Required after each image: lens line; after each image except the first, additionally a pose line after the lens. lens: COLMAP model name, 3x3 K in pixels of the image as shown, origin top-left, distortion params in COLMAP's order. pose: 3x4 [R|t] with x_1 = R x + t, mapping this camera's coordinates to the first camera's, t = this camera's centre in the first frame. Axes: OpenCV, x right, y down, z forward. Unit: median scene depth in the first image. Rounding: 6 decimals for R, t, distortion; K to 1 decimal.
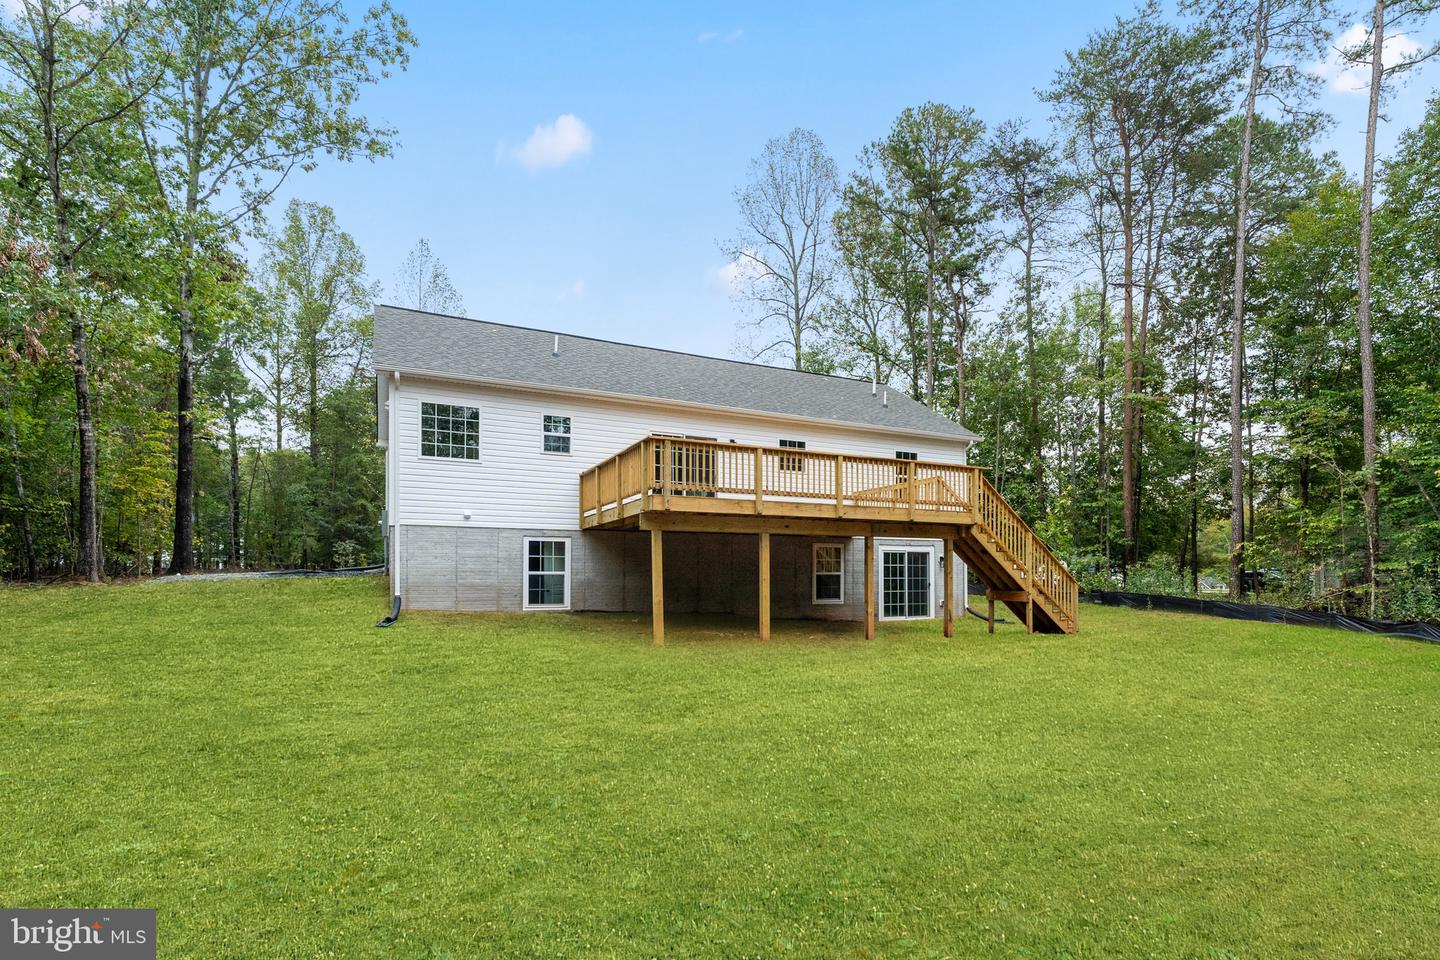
lens RADIAL K [[580.9, 0, 721.8], [0, 580.9, 533.3], [0, 0, 1]] dist [0.000118, 0.000106]
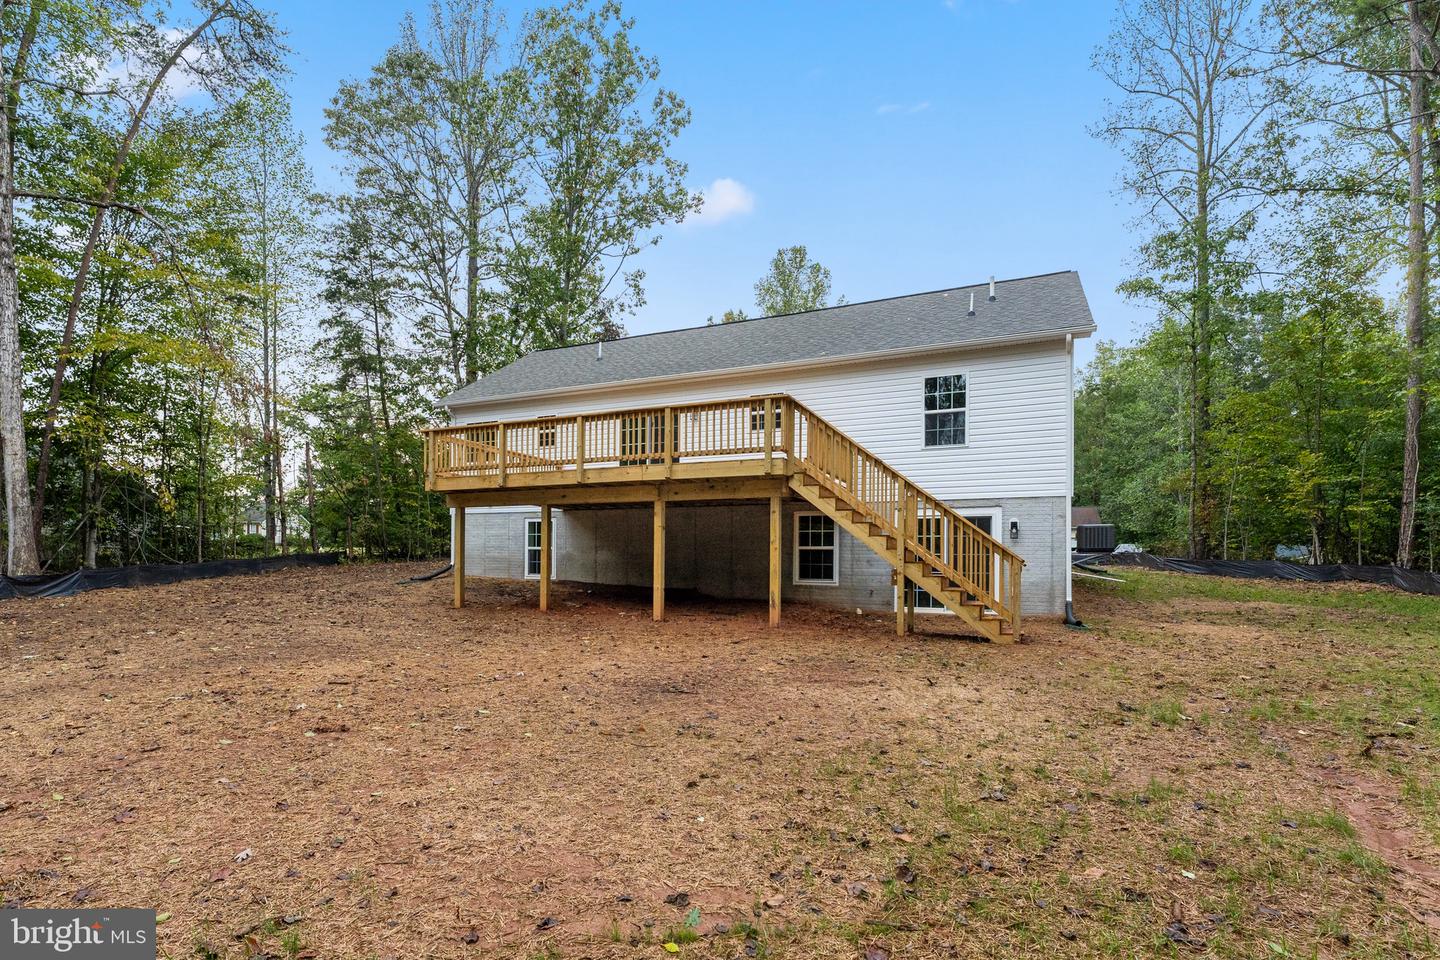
lens RADIAL K [[595.2, 0, 715.8], [0, 595.2, 512.6], [0, 0, 1]] dist [0.001120, 0.000156]
pose [[0.715726, -0.049874, -0.696598, 0.669596], [0.044605, 0.998675, -0.025671, 0.035472], [0.696955, -0.012698, 0.717002, 0.310444]]
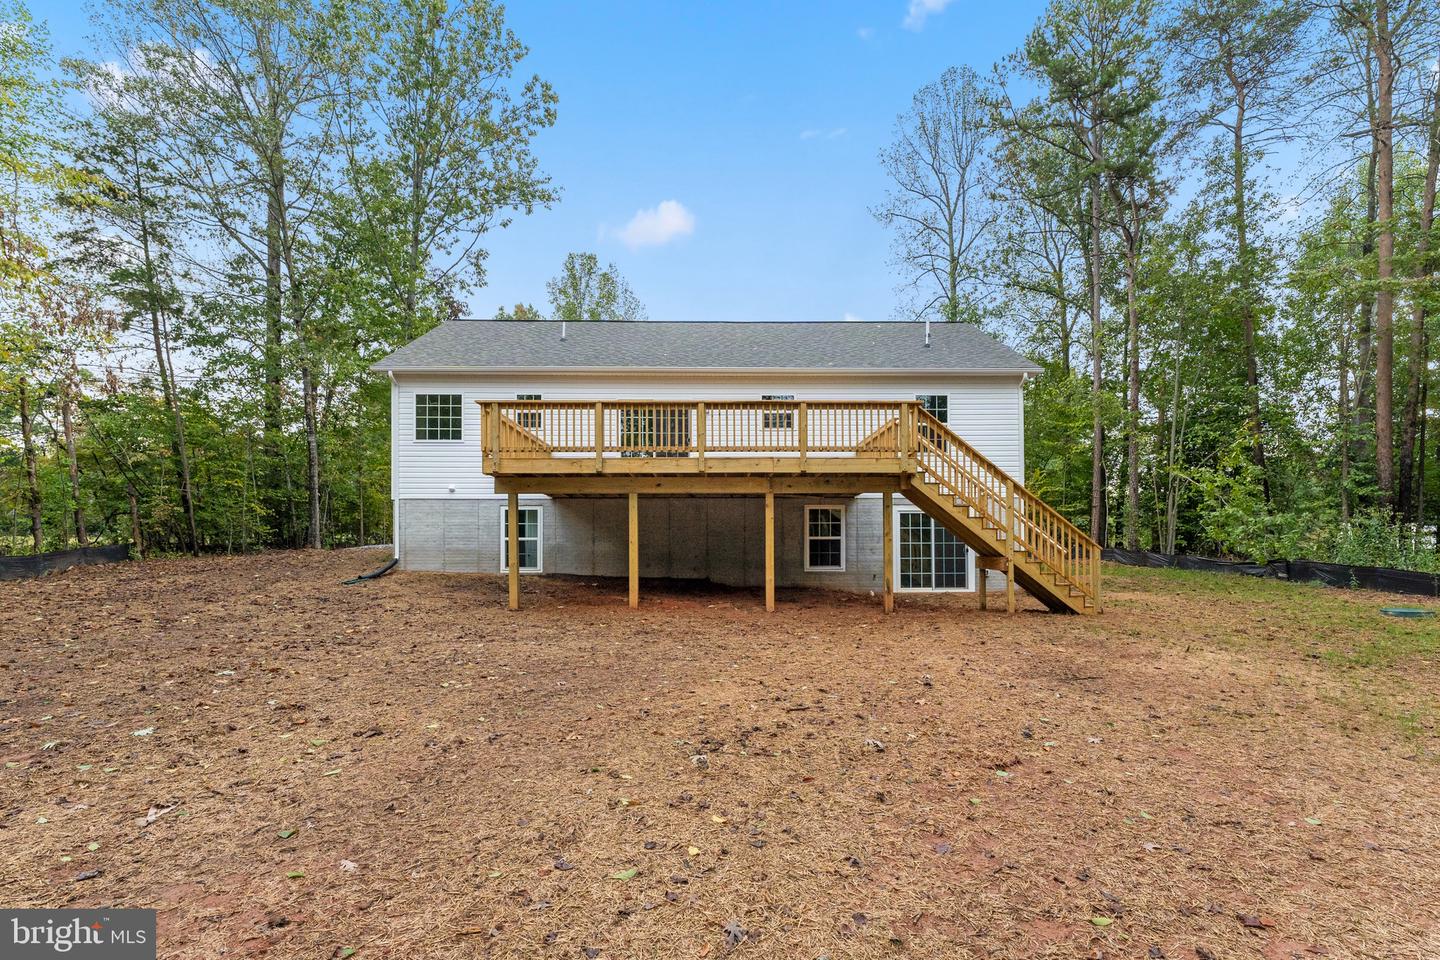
lens RADIAL K [[546.7, 0, 722.5], [0, 546.7, 505.2], [0, 0, 1]] dist [0.001928, 0.000244]
pose [[0.928169, -0.031751, -0.370801, 0.355382], [0.030449, 0.999492, -0.009367, 0.021580], [0.370910, -0.002596, 0.928665, 0.153009]]
